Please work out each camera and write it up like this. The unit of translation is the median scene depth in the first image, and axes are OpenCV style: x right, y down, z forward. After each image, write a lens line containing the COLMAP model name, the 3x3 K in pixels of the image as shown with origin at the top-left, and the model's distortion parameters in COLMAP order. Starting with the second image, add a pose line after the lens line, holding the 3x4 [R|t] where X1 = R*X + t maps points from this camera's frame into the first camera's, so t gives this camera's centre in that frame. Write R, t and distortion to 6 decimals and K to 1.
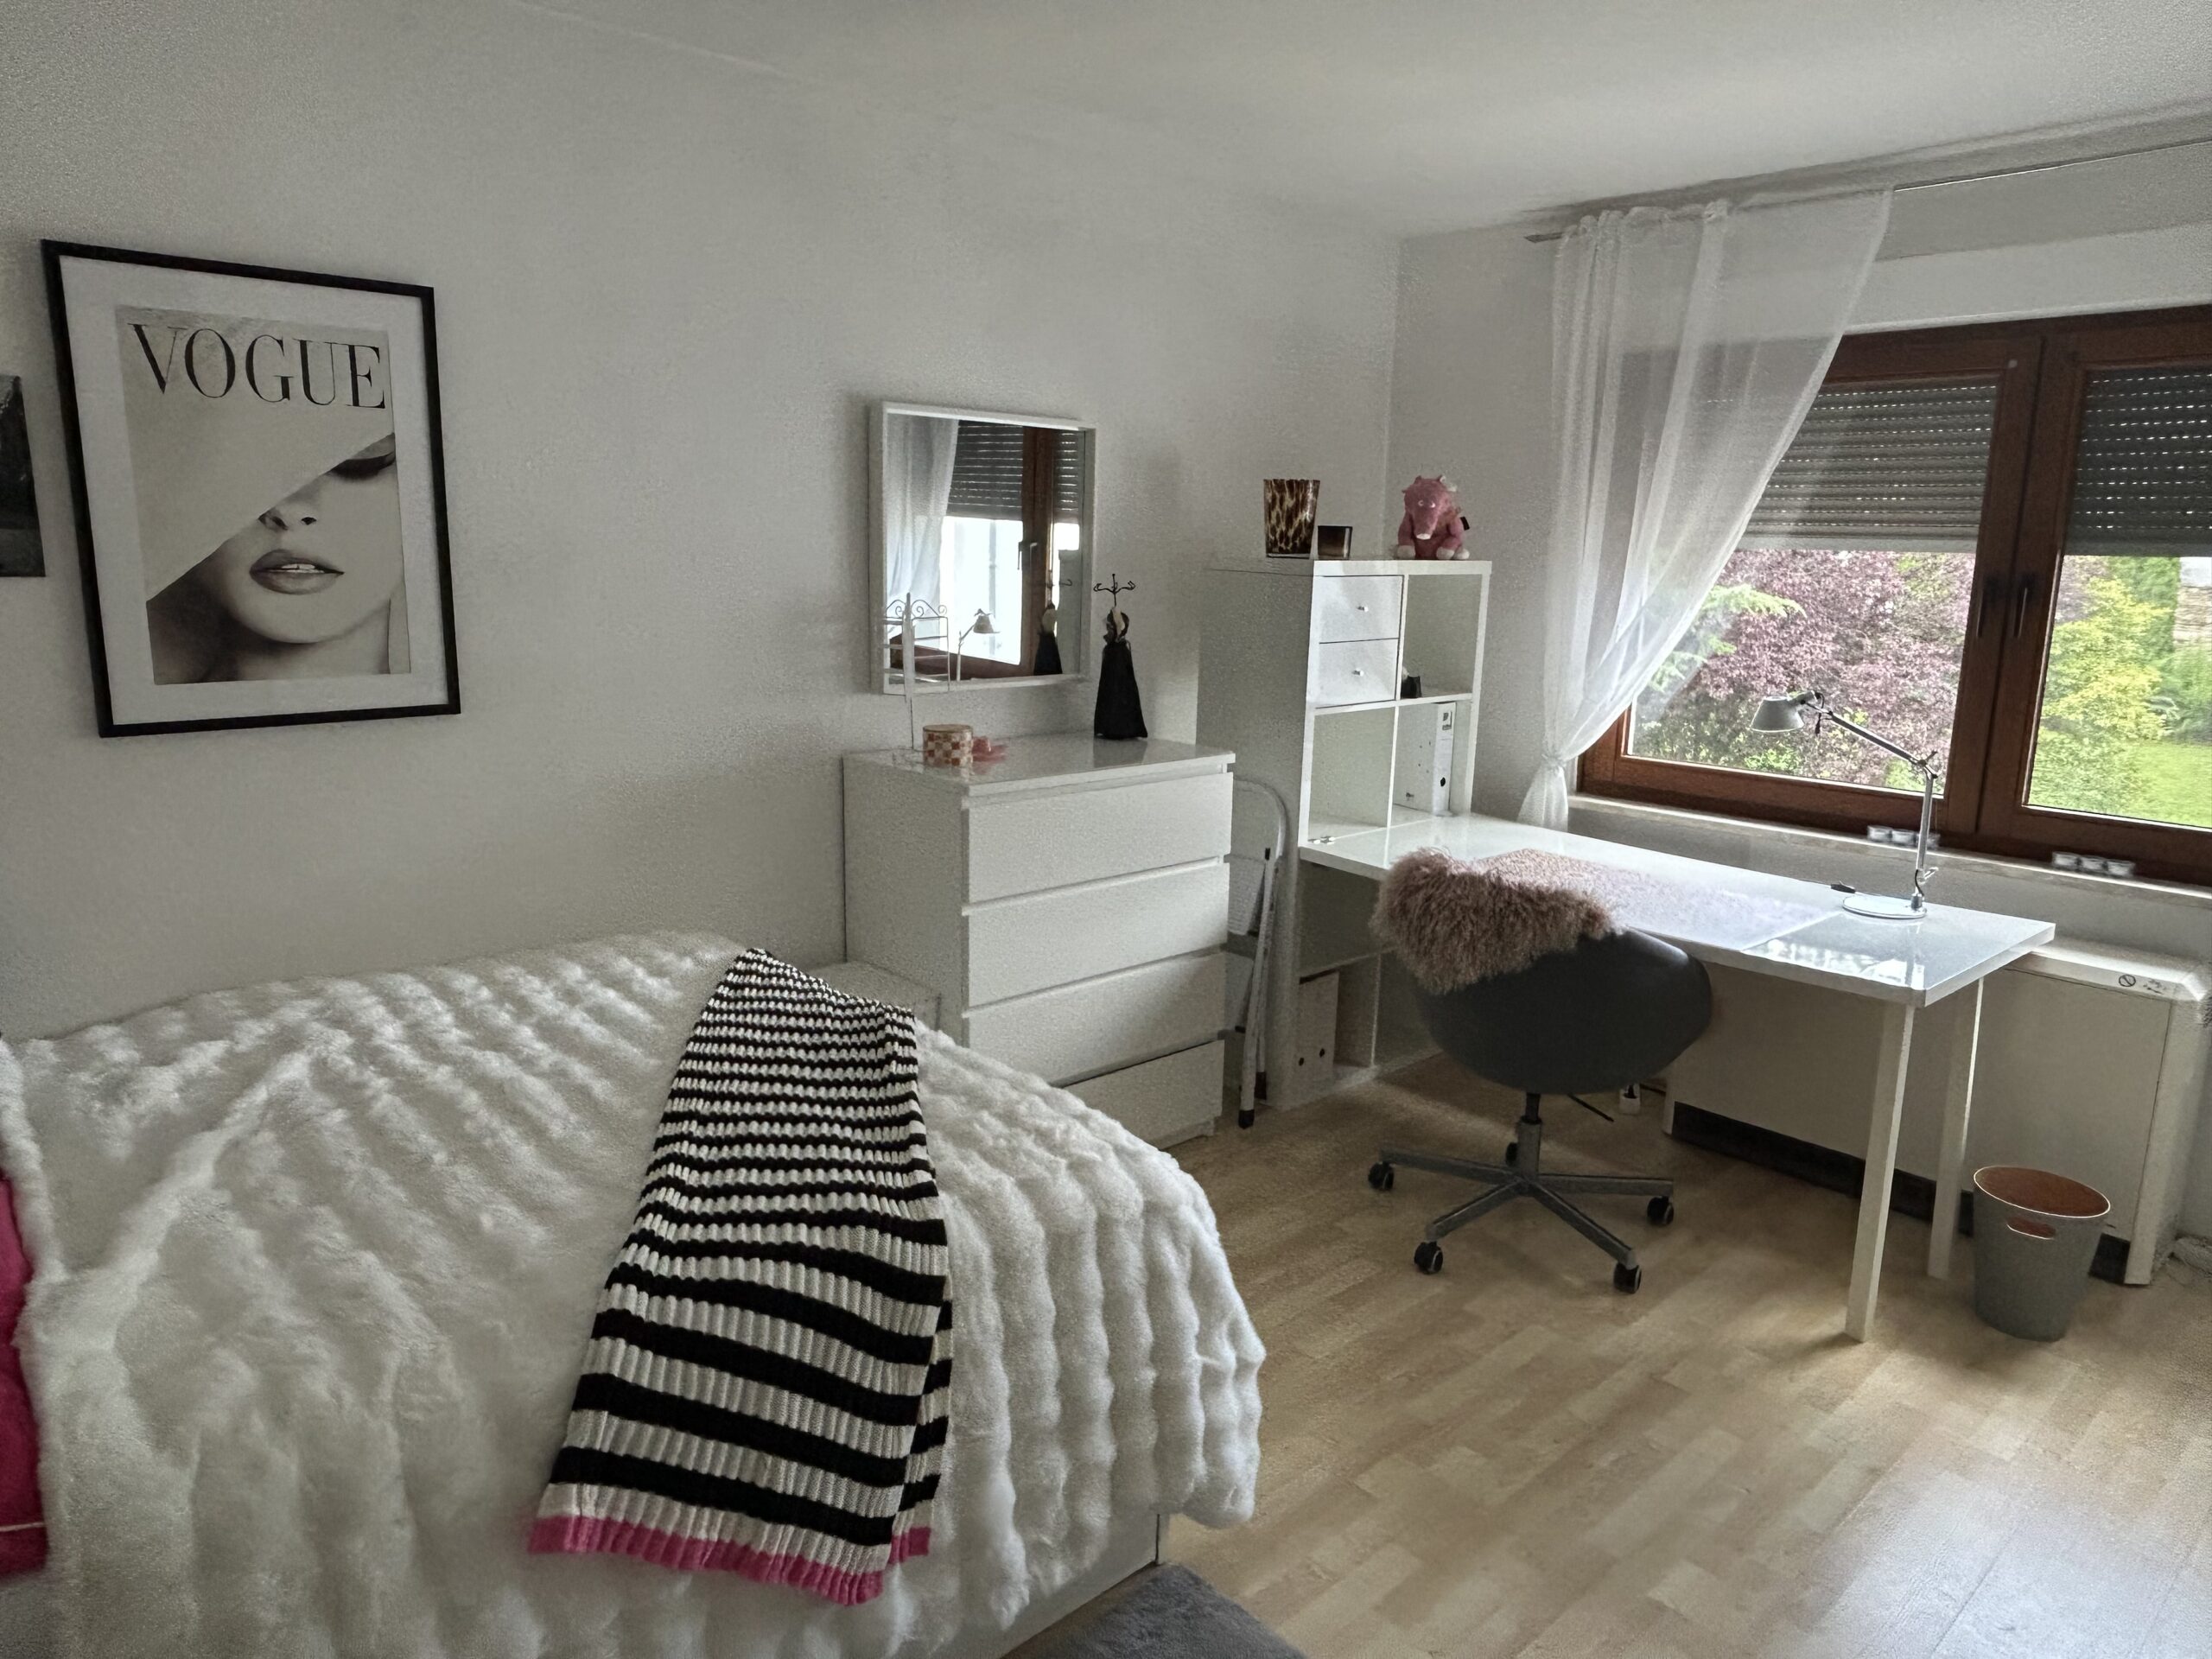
lens RADIAL K [[1432.9, 0, 1102.9], [0, 1432.9, 831.1], [0, 0, 1]] dist [0.009947, -0.003395]
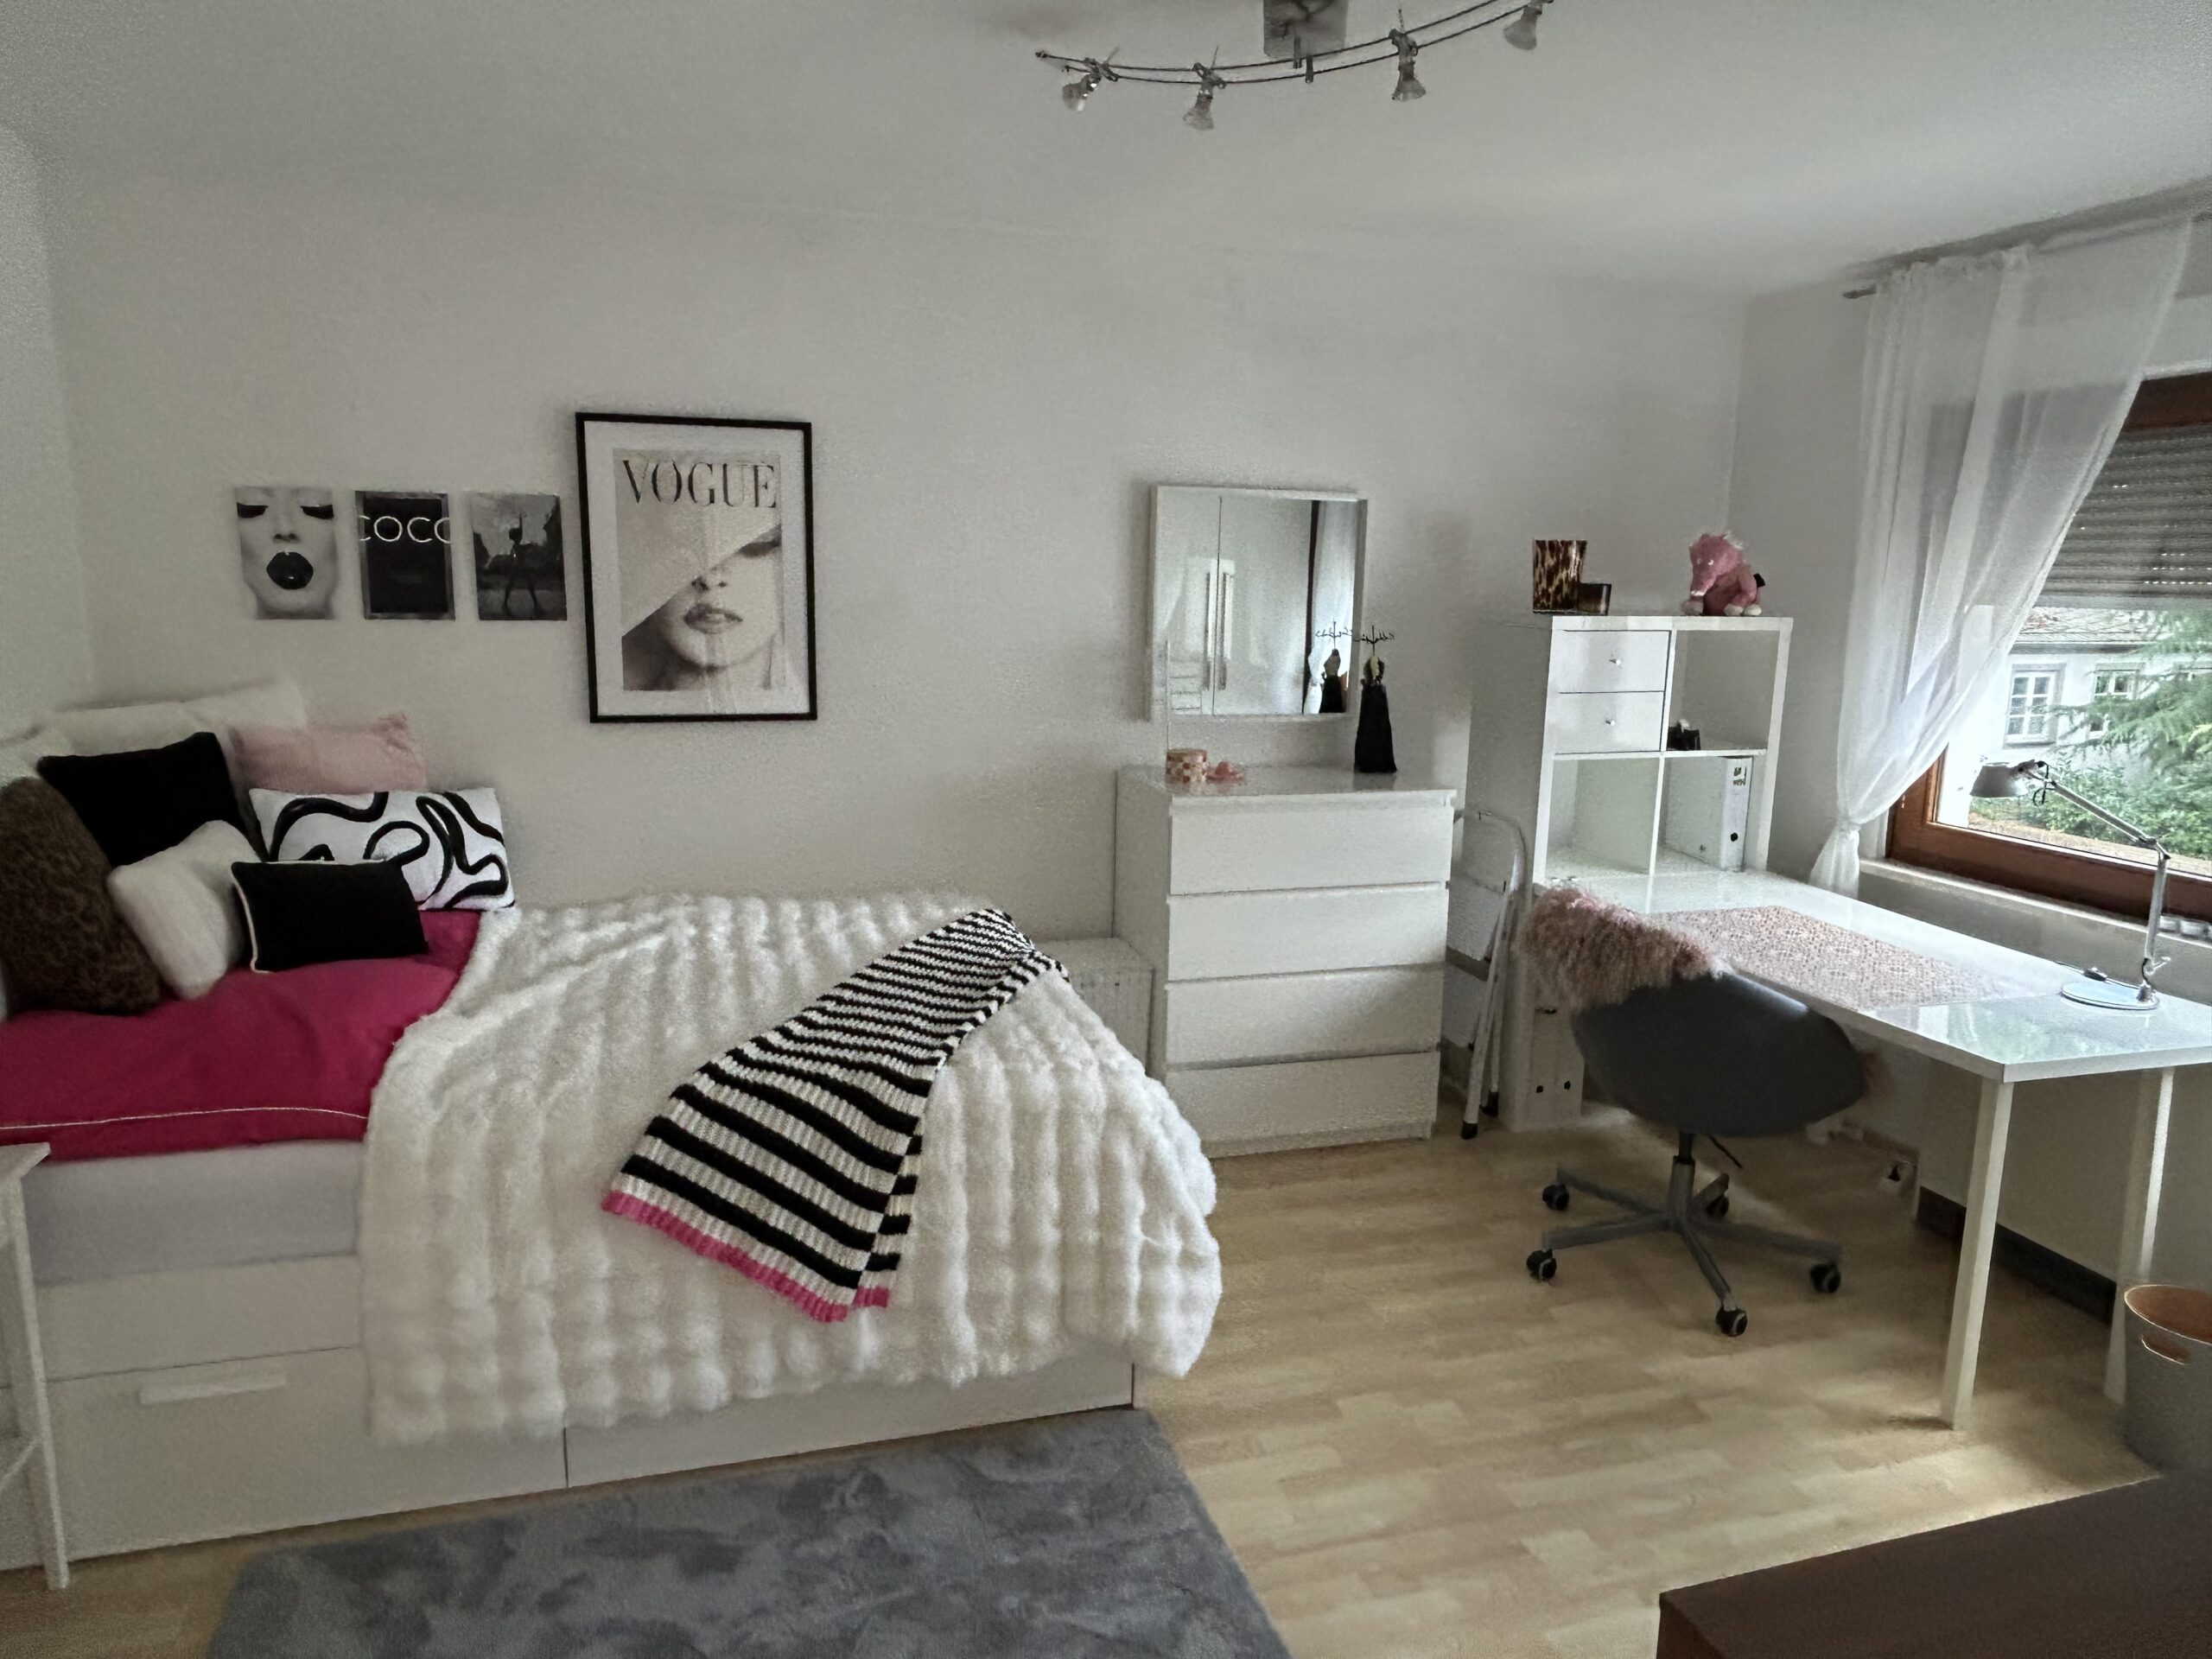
lens RADIAL K [[1432.9, 0, 1103.4], [0, 1432.9, 831.6], [0, 0, 1]] dist [0.009947, -0.003395]
pose [[0.898093, 0.074041, -0.433529, 0.428063], [-0.088381, 0.996002, -0.012985, 0.021111], [0.430835, 0.049978, 0.901046, -0.139780]]
